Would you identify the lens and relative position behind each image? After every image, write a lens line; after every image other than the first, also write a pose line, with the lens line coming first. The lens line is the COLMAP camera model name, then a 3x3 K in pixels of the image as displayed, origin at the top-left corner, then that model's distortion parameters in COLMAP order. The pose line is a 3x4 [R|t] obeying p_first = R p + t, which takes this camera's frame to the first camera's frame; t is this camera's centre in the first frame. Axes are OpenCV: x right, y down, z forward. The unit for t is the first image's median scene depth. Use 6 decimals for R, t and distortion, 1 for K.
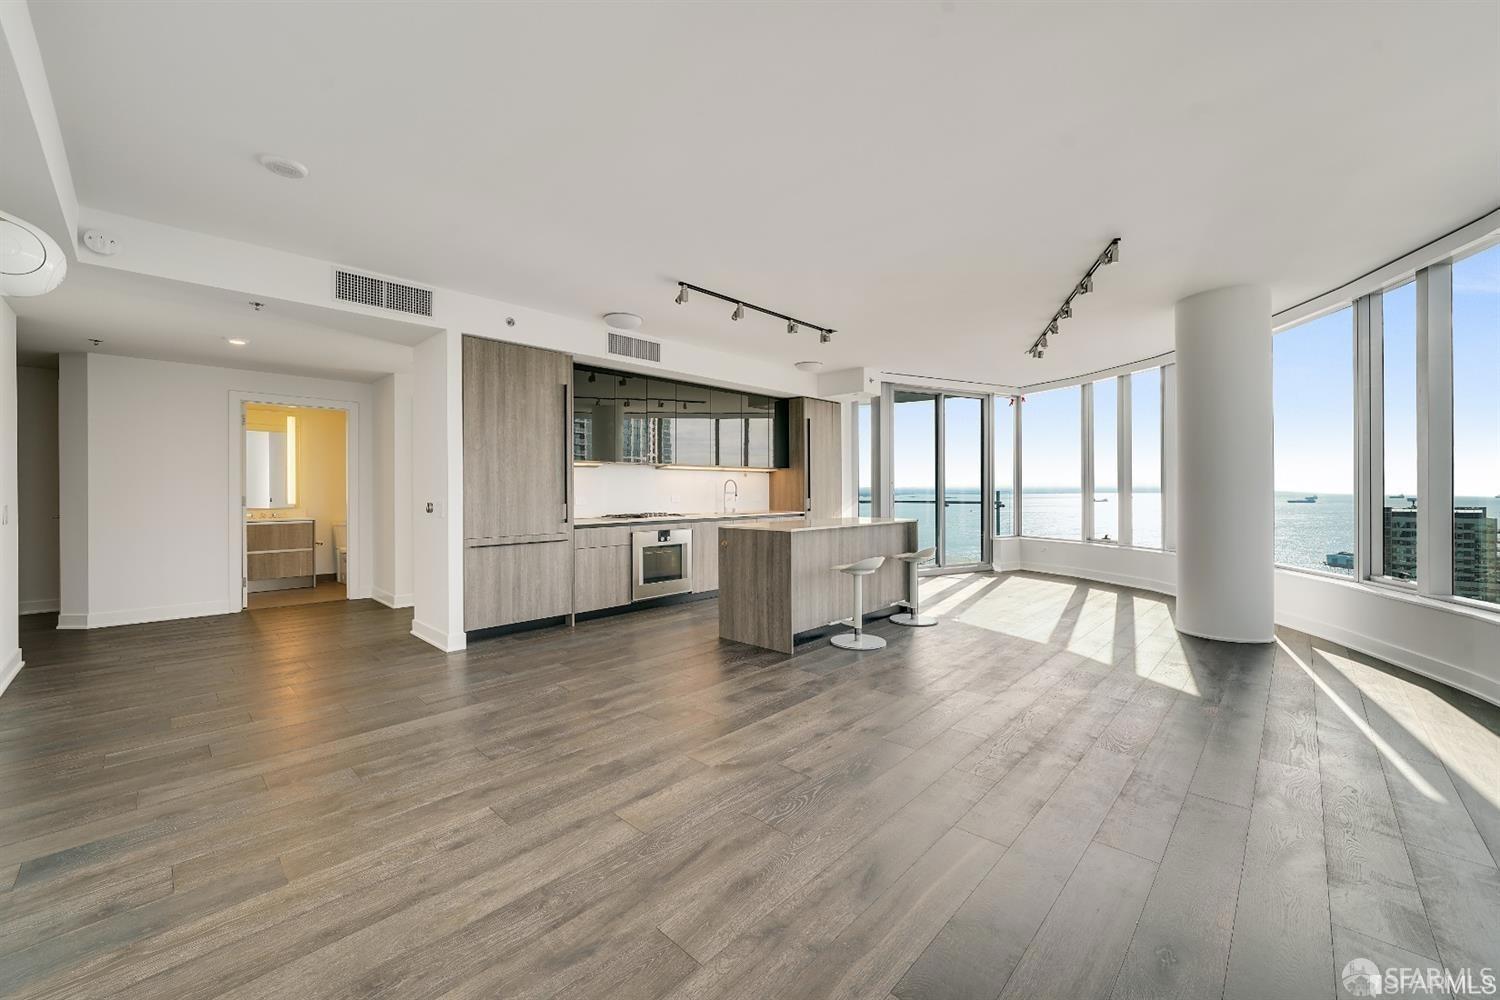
lens RADIAL K [[588.8, 0, 752.9], [0, 588.8, 488.2], [0, 0, 1]] dist [-0.011692, 0.003173]
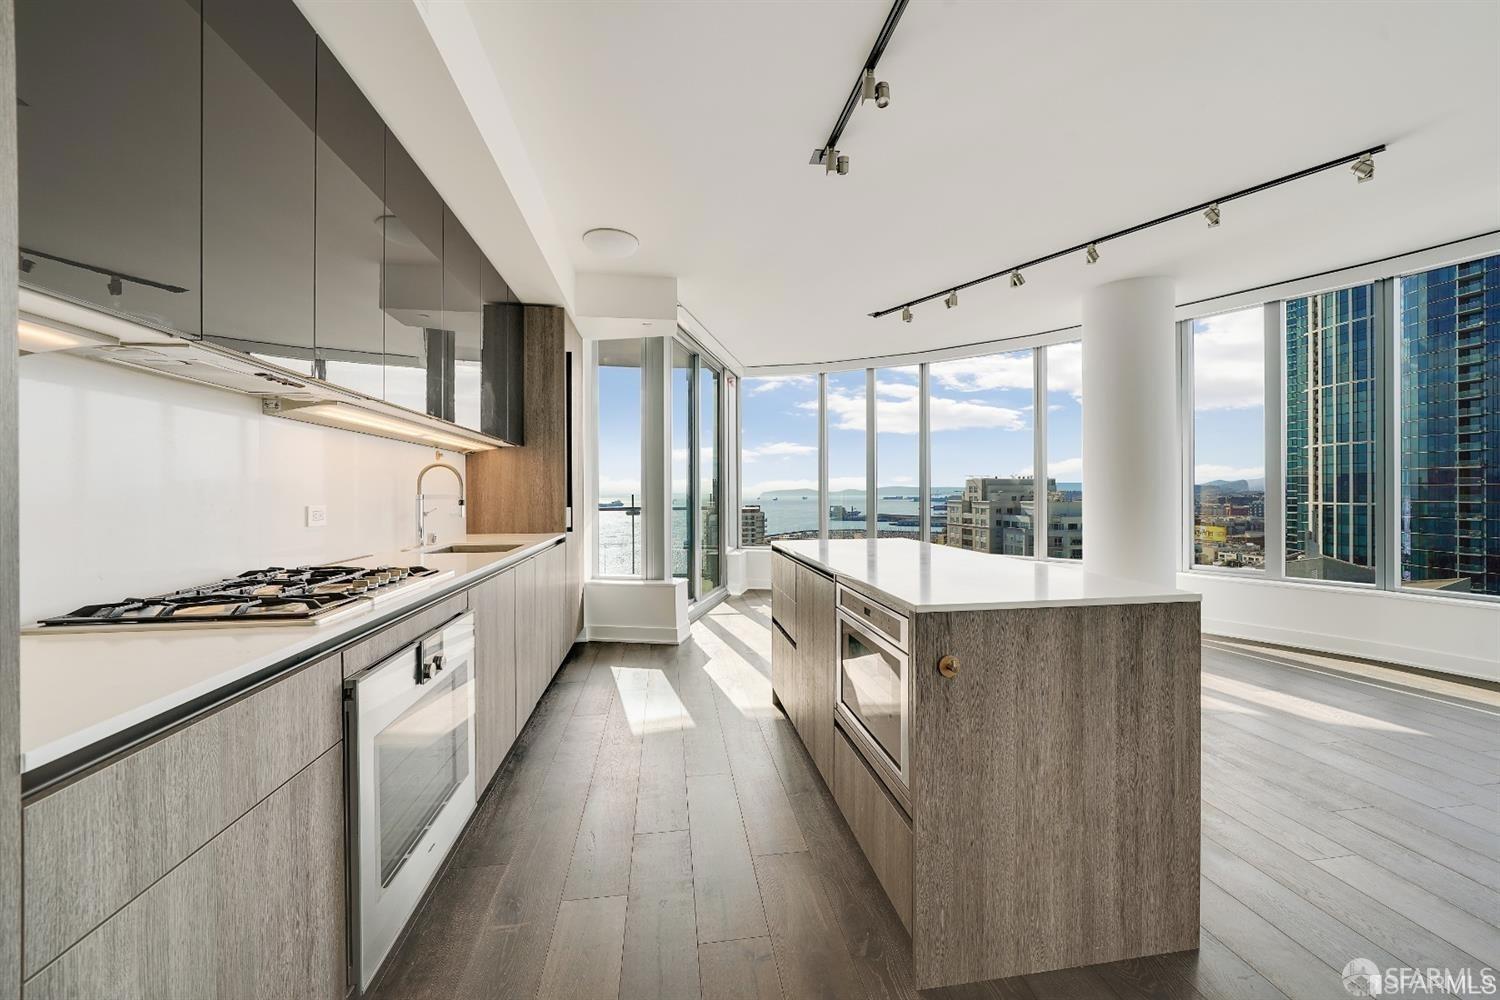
lens RADIAL K [[588.8, 0, 747.2], [0, 588.8, 499.4], [0, 0, 1]] dist [-0.011692, 0.003173]
pose [[0.630161, -0.010887, 0.776388, -0.272713], [0.005490, 0.999939, 0.009565, 0.008132], [-0.776445, -0.001765, 0.630183, 0.735000]]
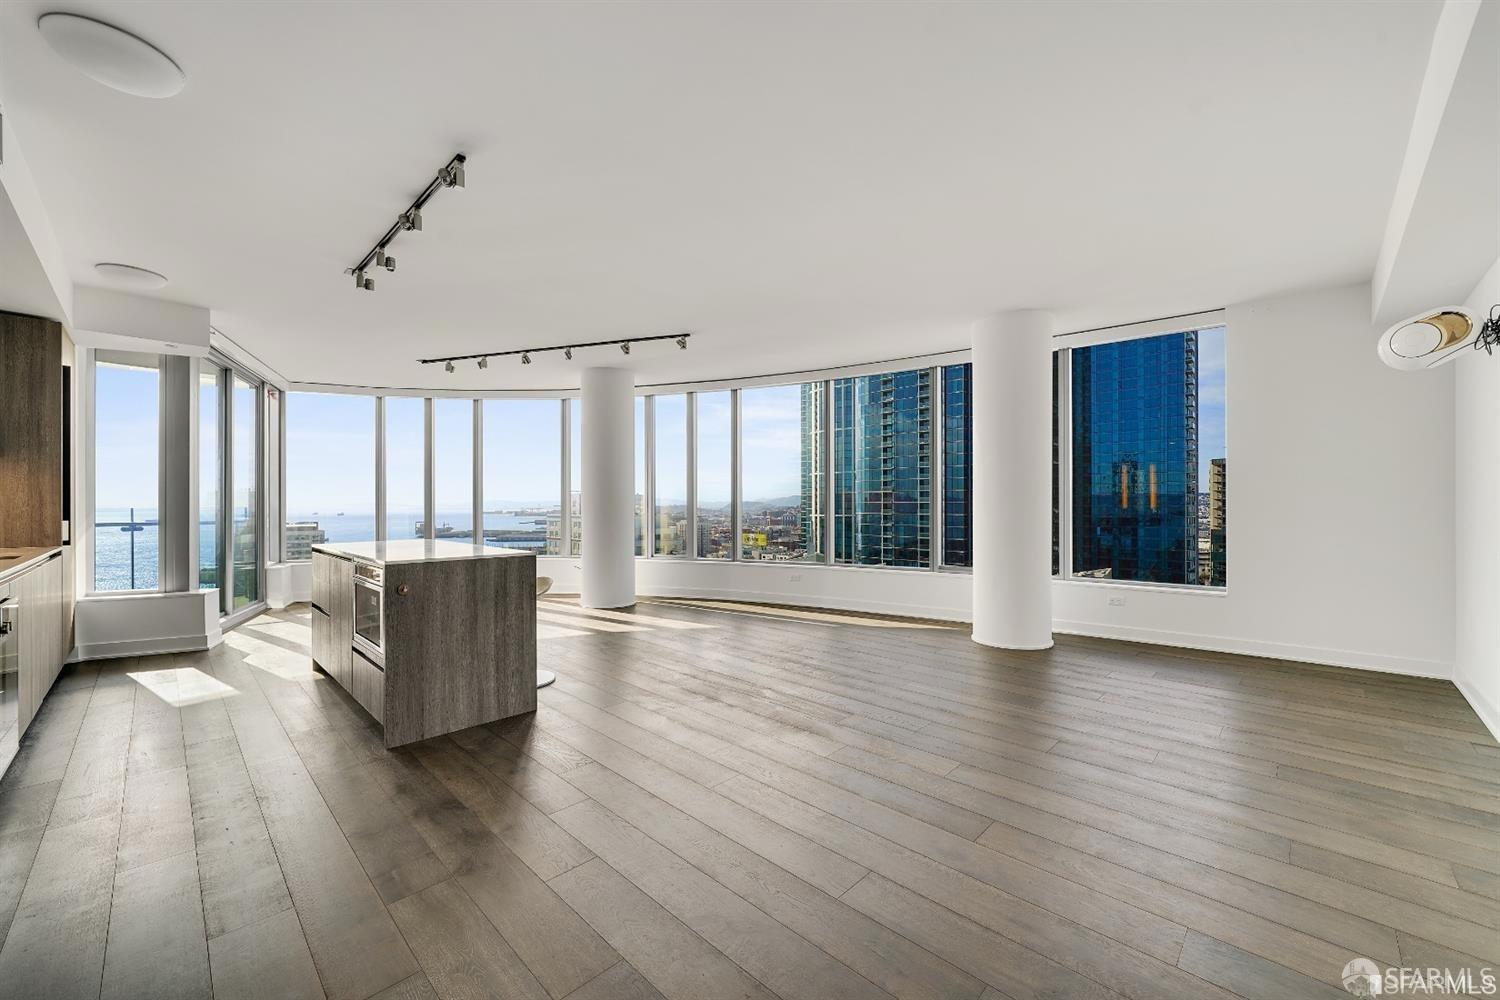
lens RADIAL K [[588.8, 0, 748.0], [0, 588.8, 507.6], [0, 0, 1]] dist [-0.011692, 0.003173]
pose [[0.027808, -0.002141, 0.999611, -0.528913], [0.003793, 0.999991, 0.002036, 0.008892], [-0.999606, 0.003735, 0.027816, 0.512877]]
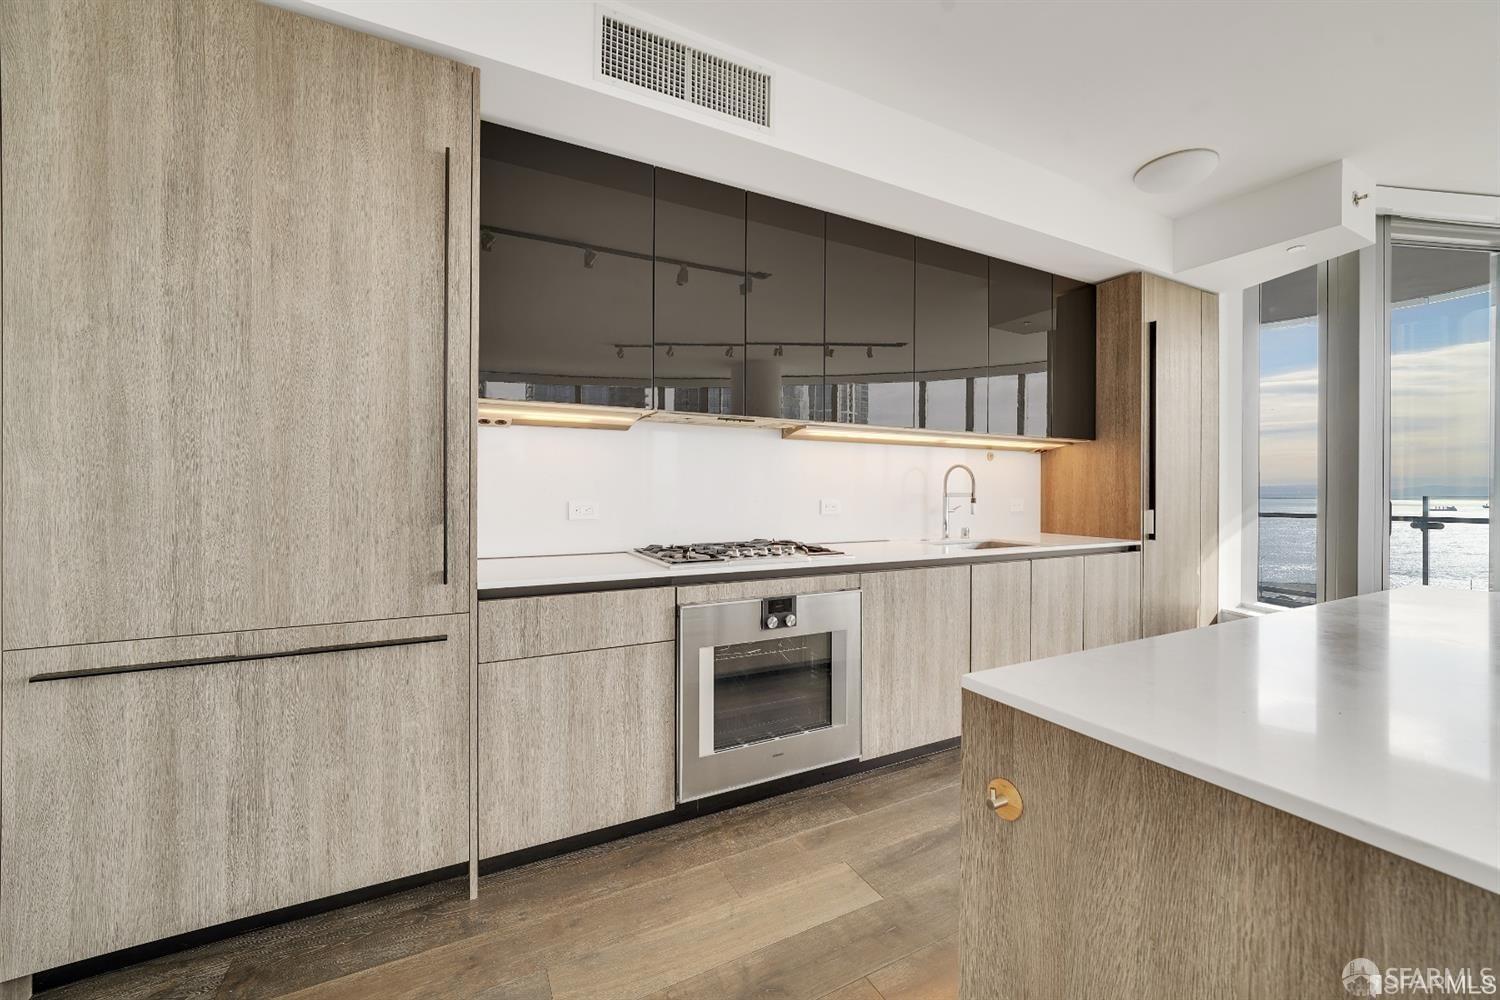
lens RADIAL K [[588.8, 0, 750.4], [0, 588.8, 490.2], [0, 0, 1]] dist [-0.011692, 0.003173]
pose [[0.943312, 0.011357, -0.331712, -0.049609], [-0.010038, 0.999933, 0.005691, 0.004265], [0.331754, -0.002038, 0.943364, 0.670693]]
